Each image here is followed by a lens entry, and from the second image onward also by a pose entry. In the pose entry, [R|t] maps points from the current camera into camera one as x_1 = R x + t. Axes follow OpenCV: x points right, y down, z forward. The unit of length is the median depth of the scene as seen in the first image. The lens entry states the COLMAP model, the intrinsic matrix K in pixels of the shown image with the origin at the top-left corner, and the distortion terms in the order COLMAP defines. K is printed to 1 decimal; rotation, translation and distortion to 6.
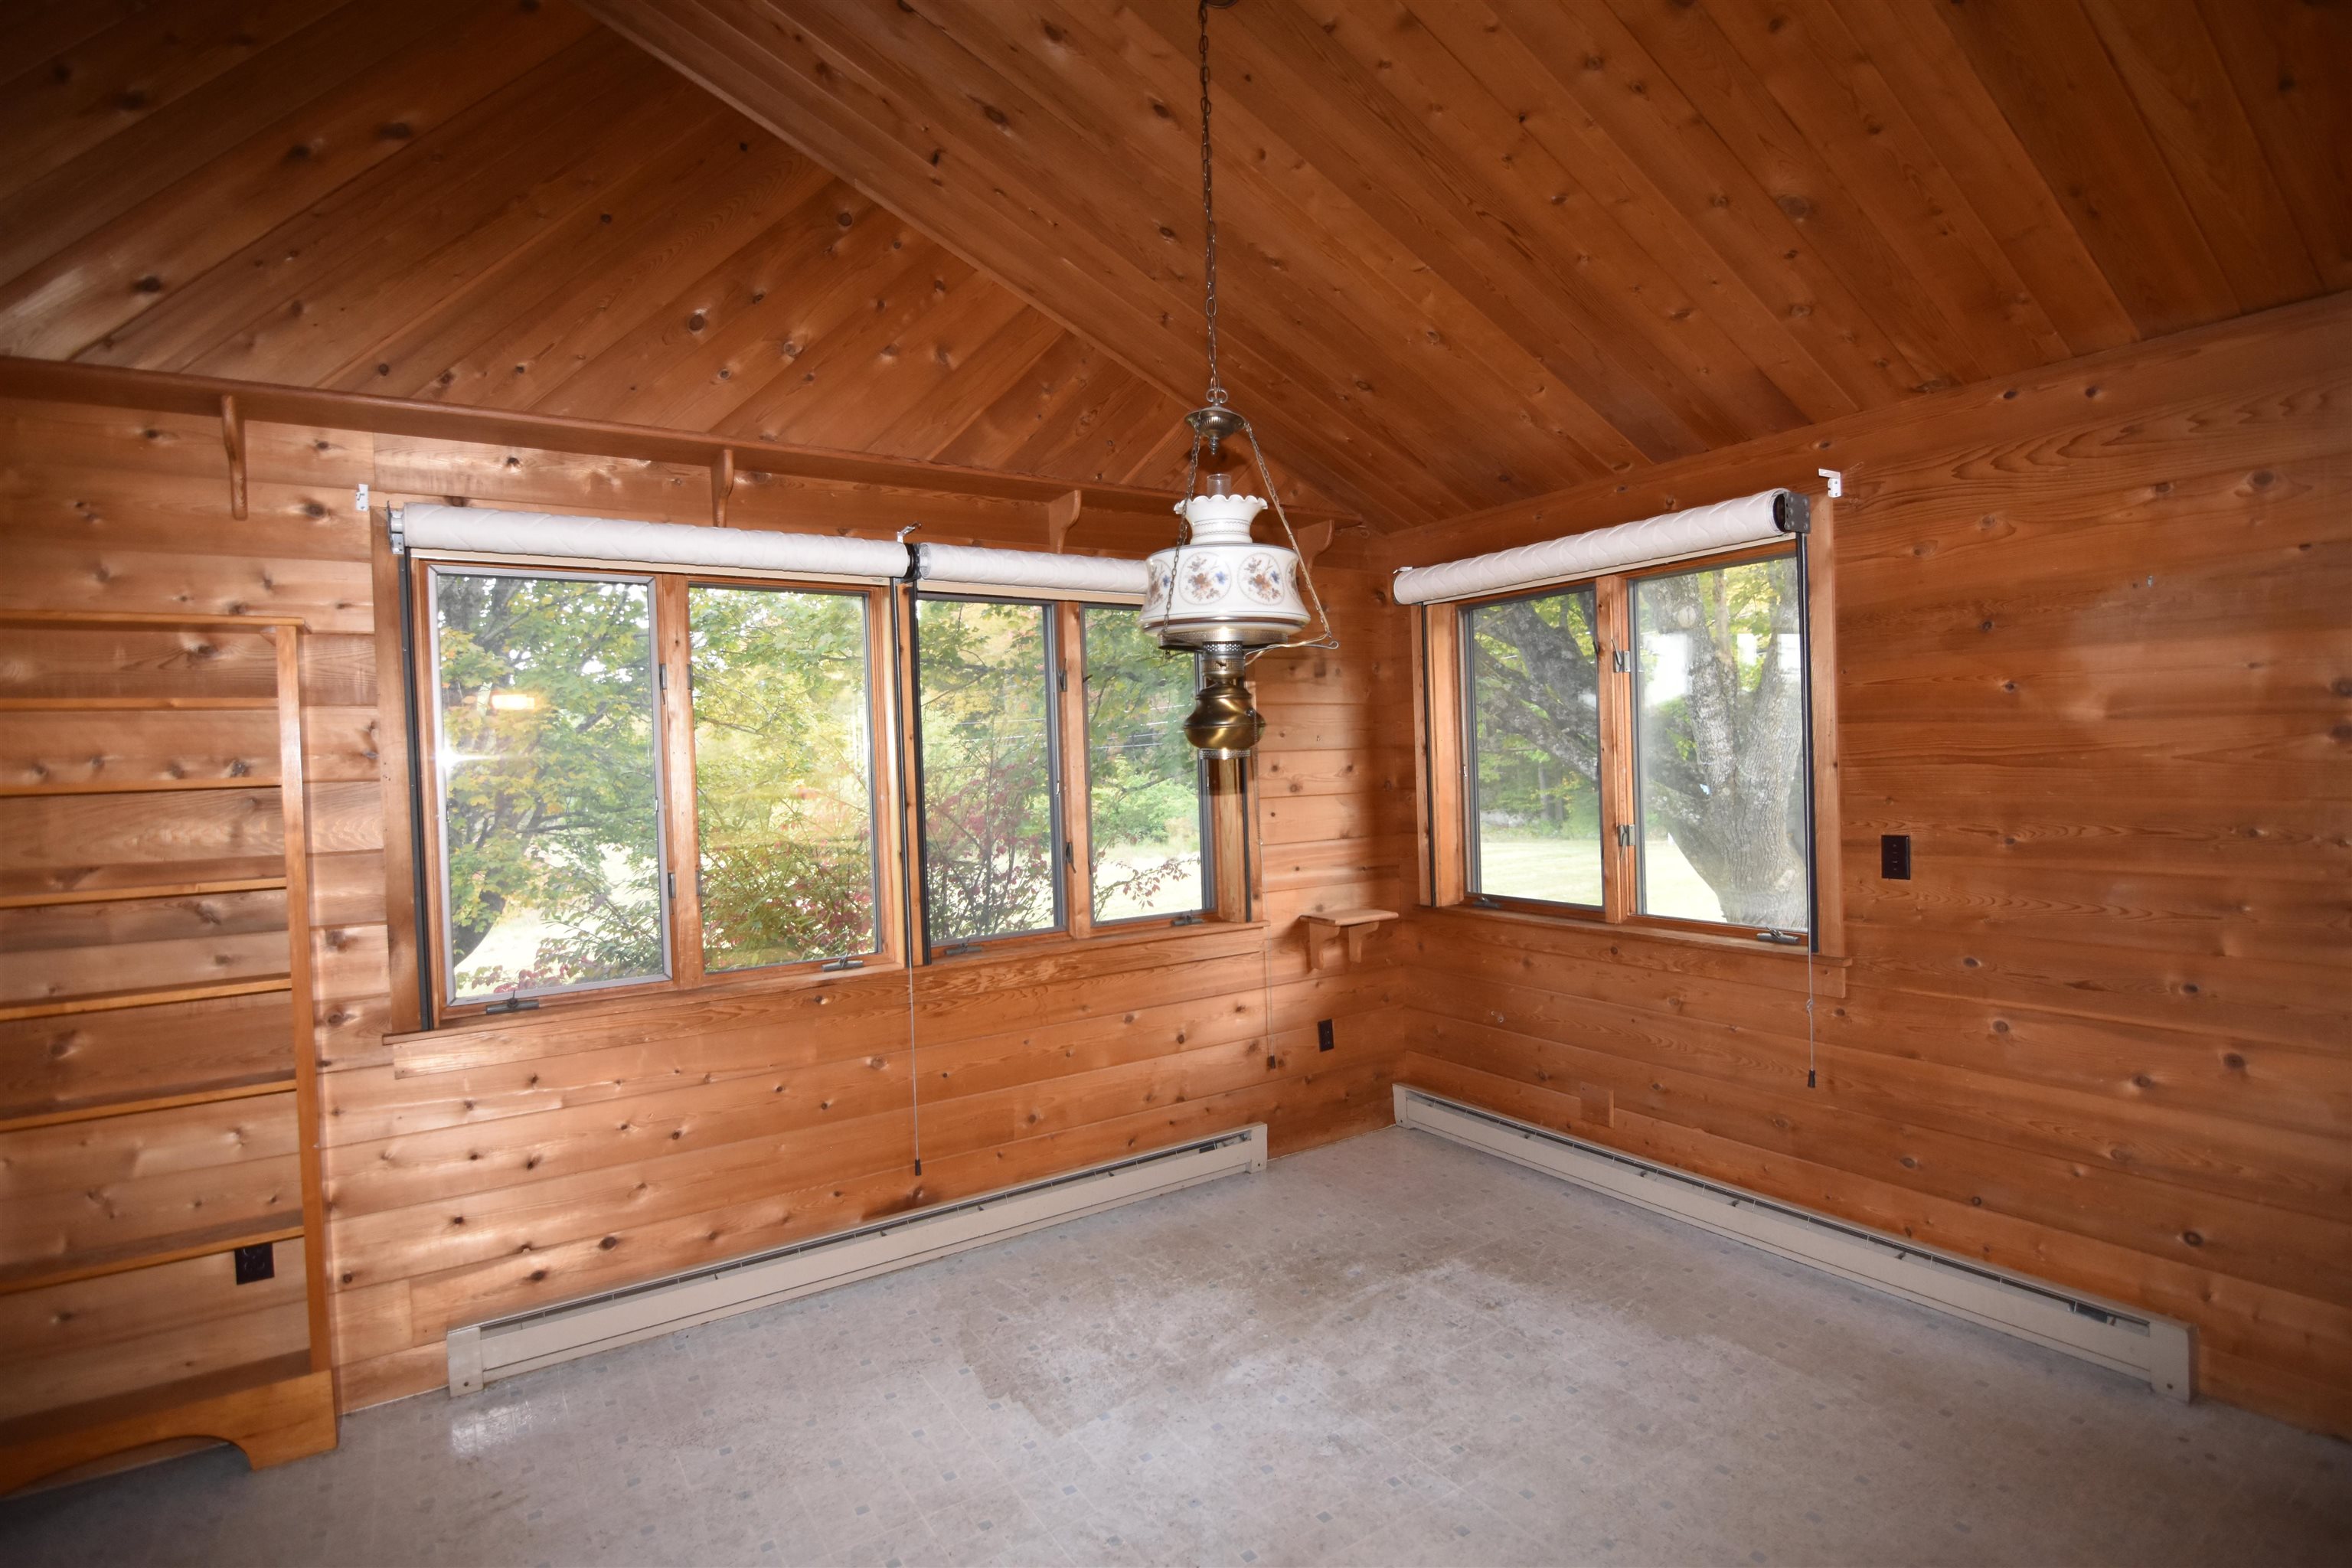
lens RADIAL K [[1133.3, 0, 1183.2], [0, 1133.3, 779.8], [0, 0, 1]] dist [-0.006327, -0.010465]
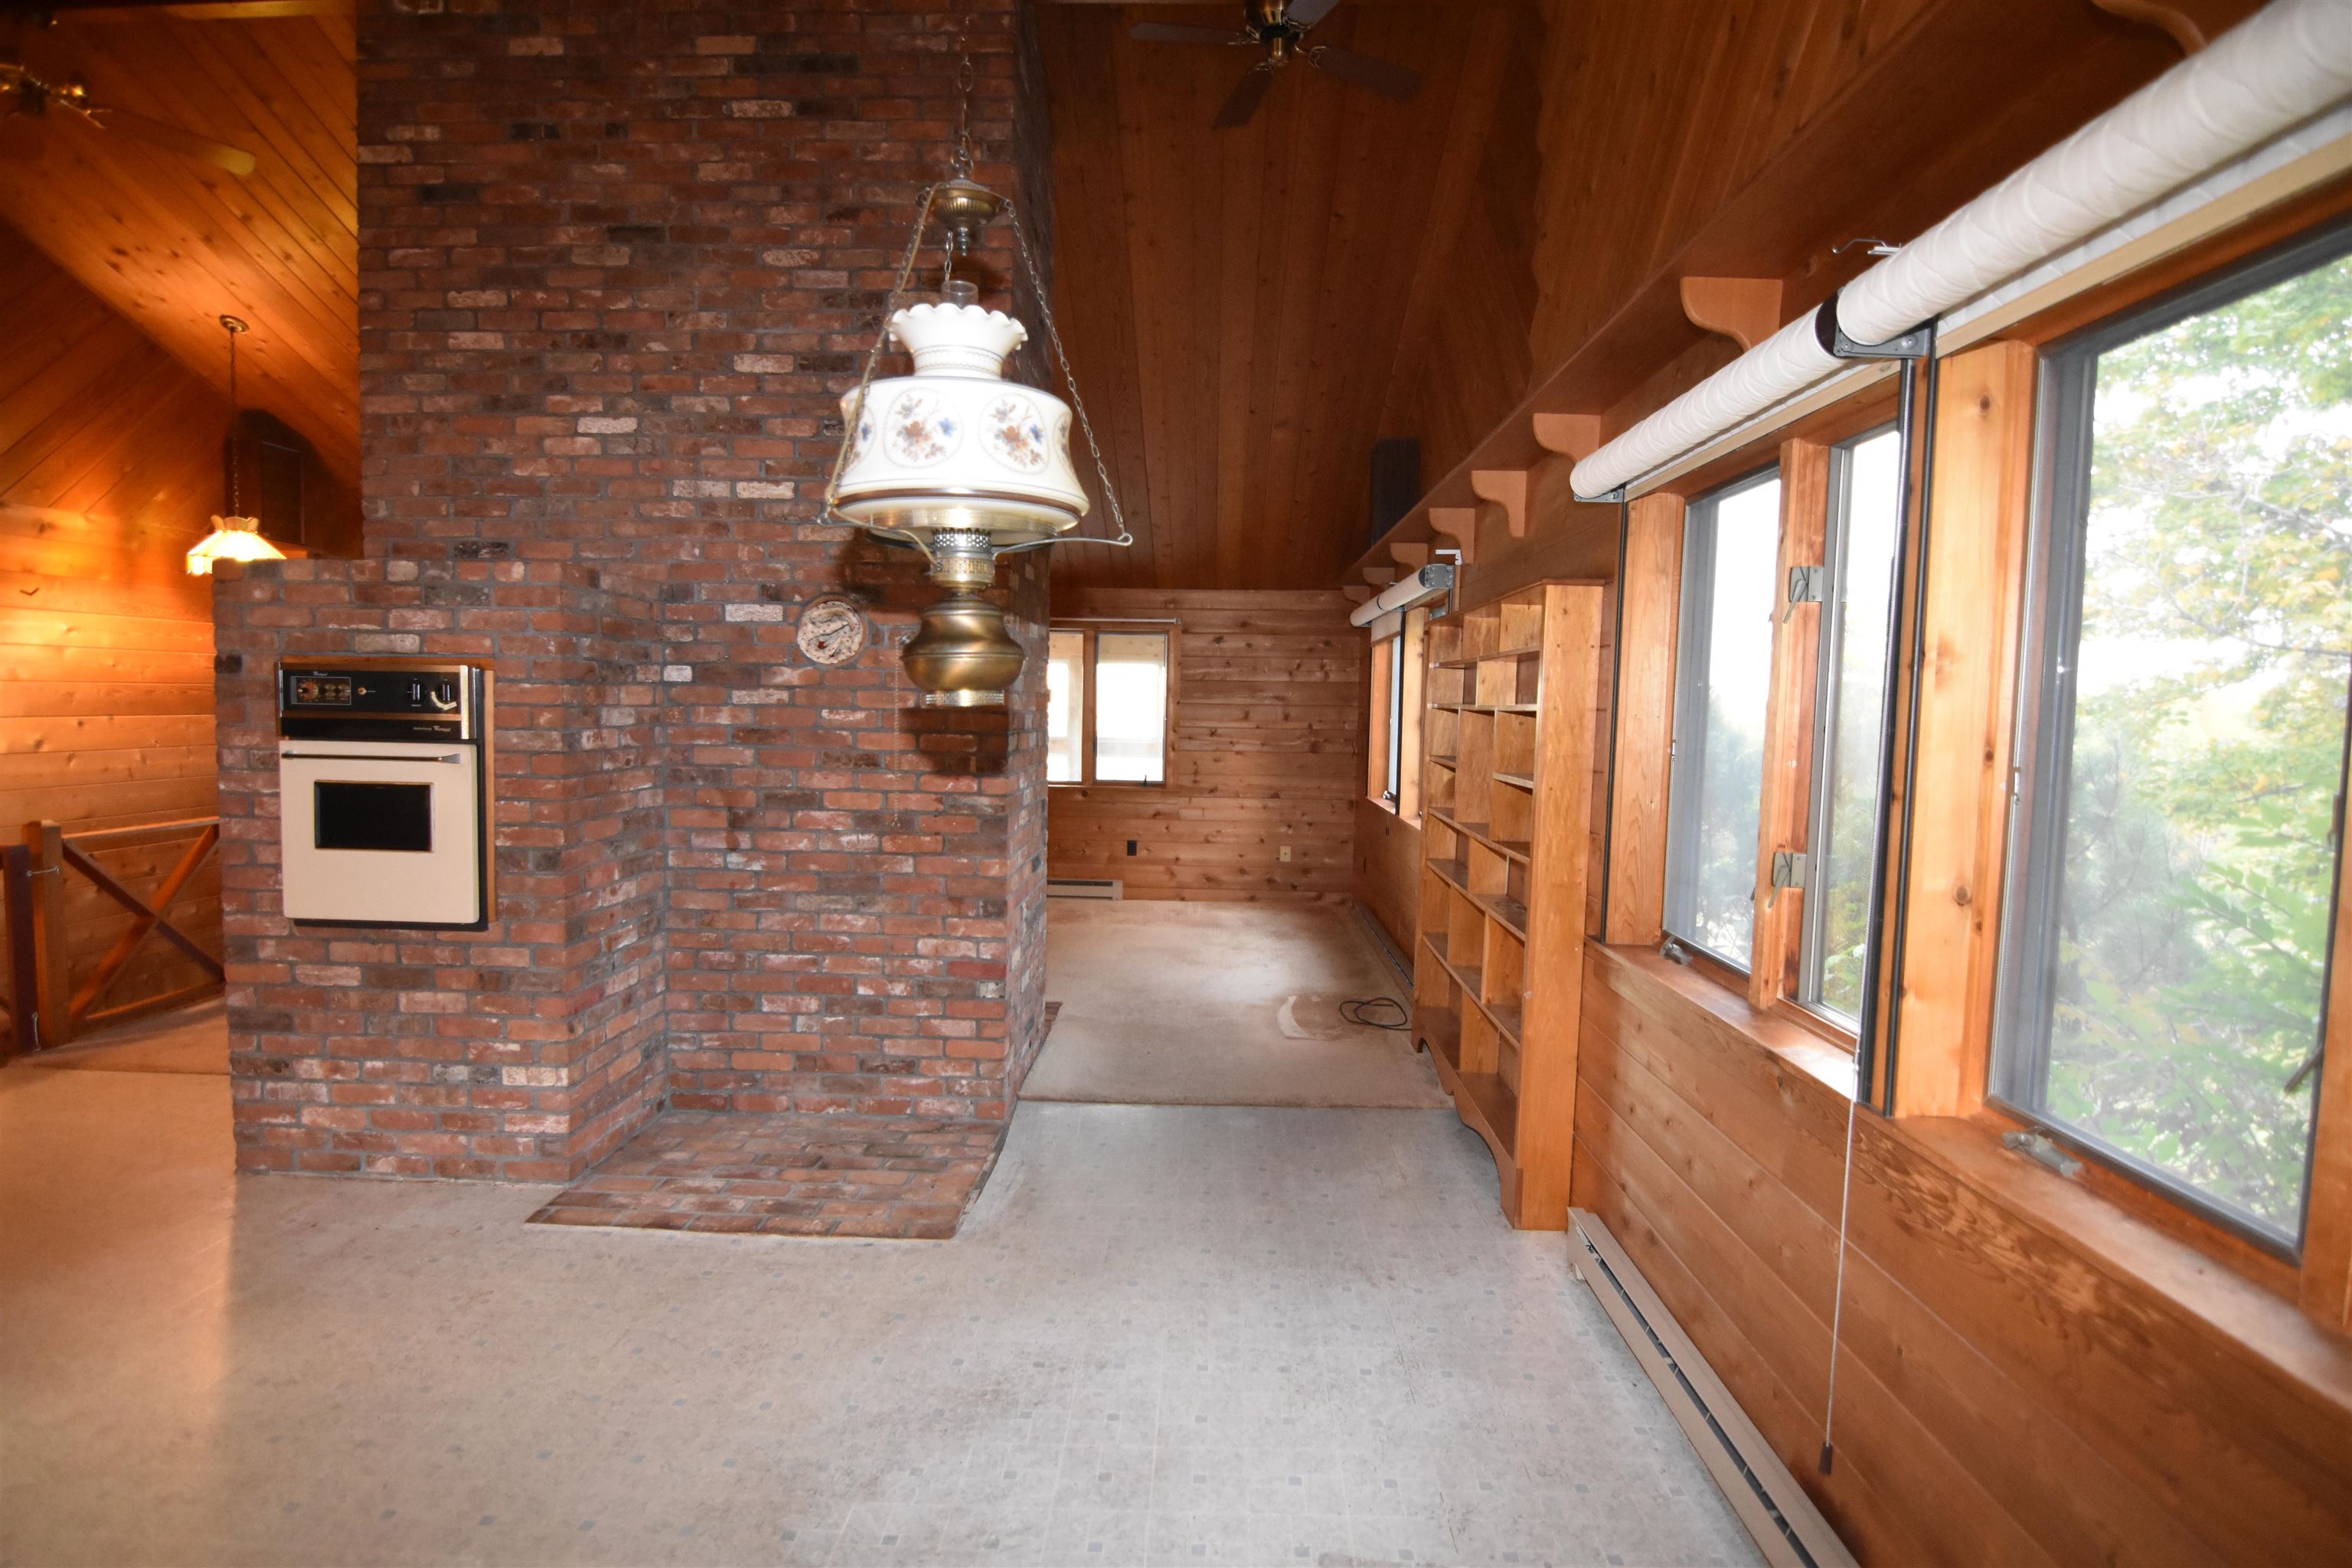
lens RADIAL K [[1133.3, 0, 1182.9], [0, 1133.3, 780.0], [0, 0, 1]] dist [-0.006327, -0.010465]
pose [[-0.570455, 0.076724, -0.817737, 0.376632], [-0.017356, 0.994279, 0.105395, -0.035297], [0.821145, 0.074316, -0.565860, 1.079507]]
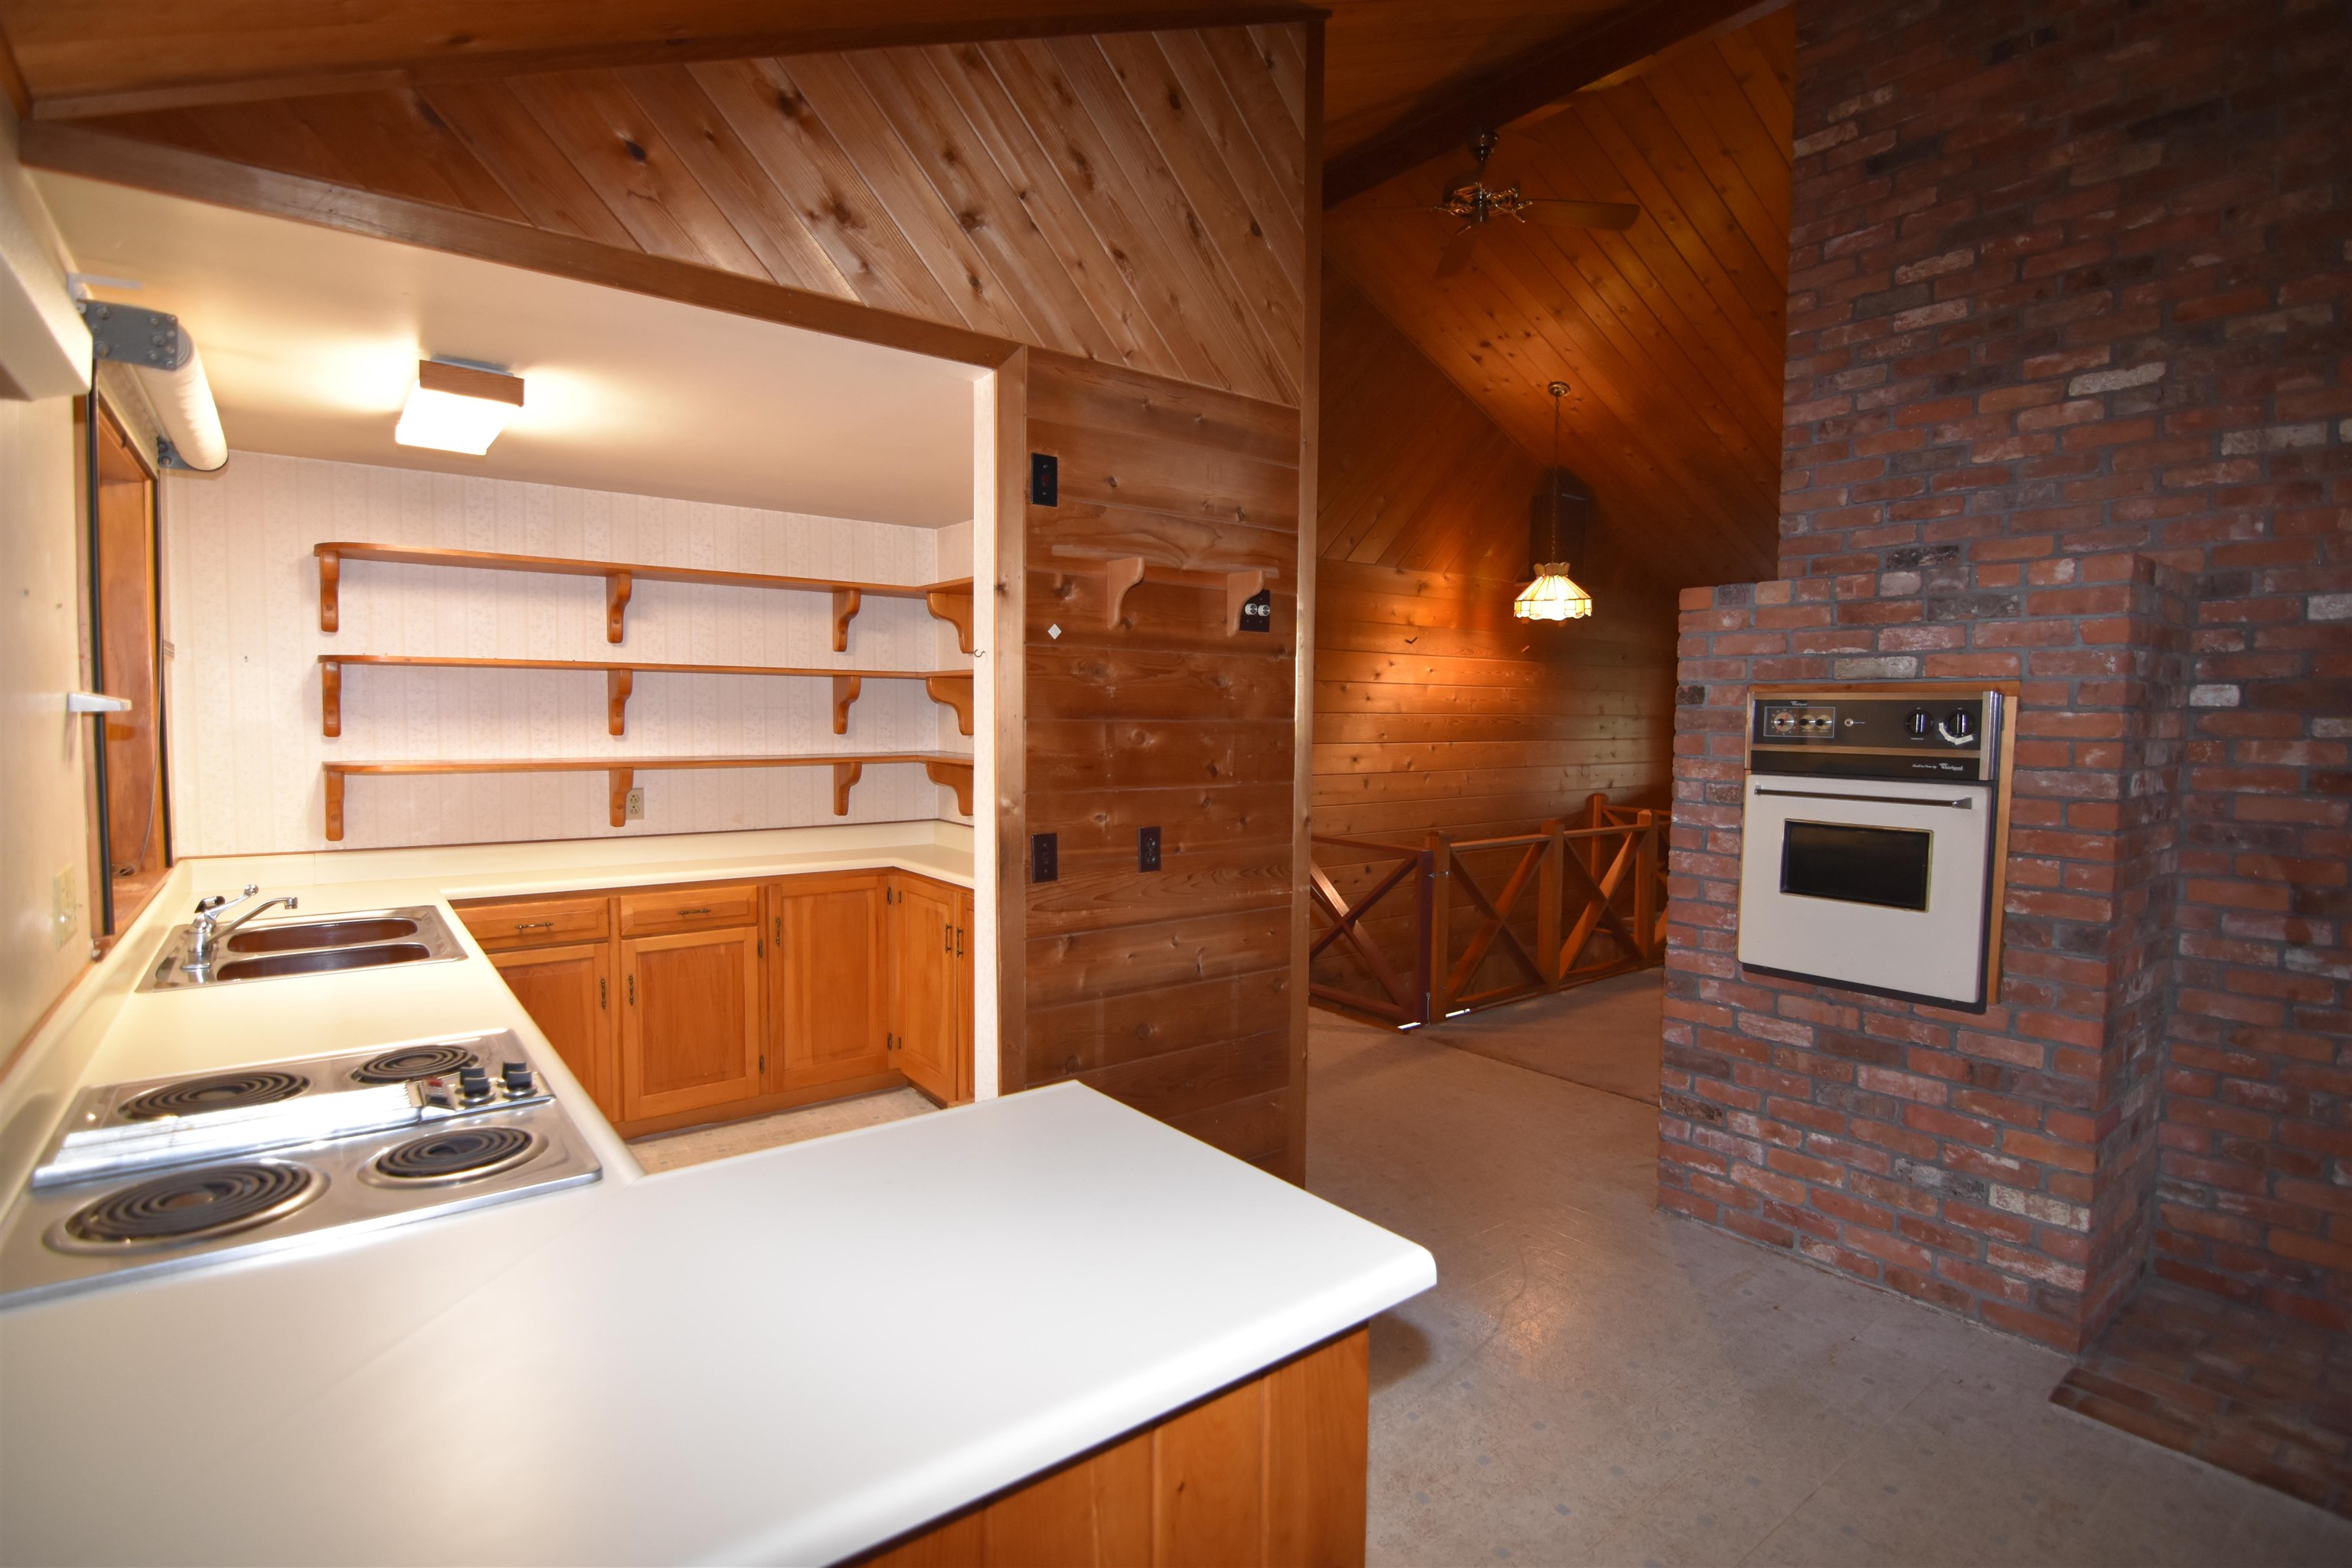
lens RADIAL K [[1133.3, 0, 1183.0], [0, 1133.3, 780.5], [0, 0, 1]] dist [-0.006327, -0.010465]
pose [[-0.996318, 0.028043, -0.081024, 0.570986], [0.021318, 0.996346, 0.082707, -0.035089], [0.083048, 0.080675, -0.993275, 0.750348]]
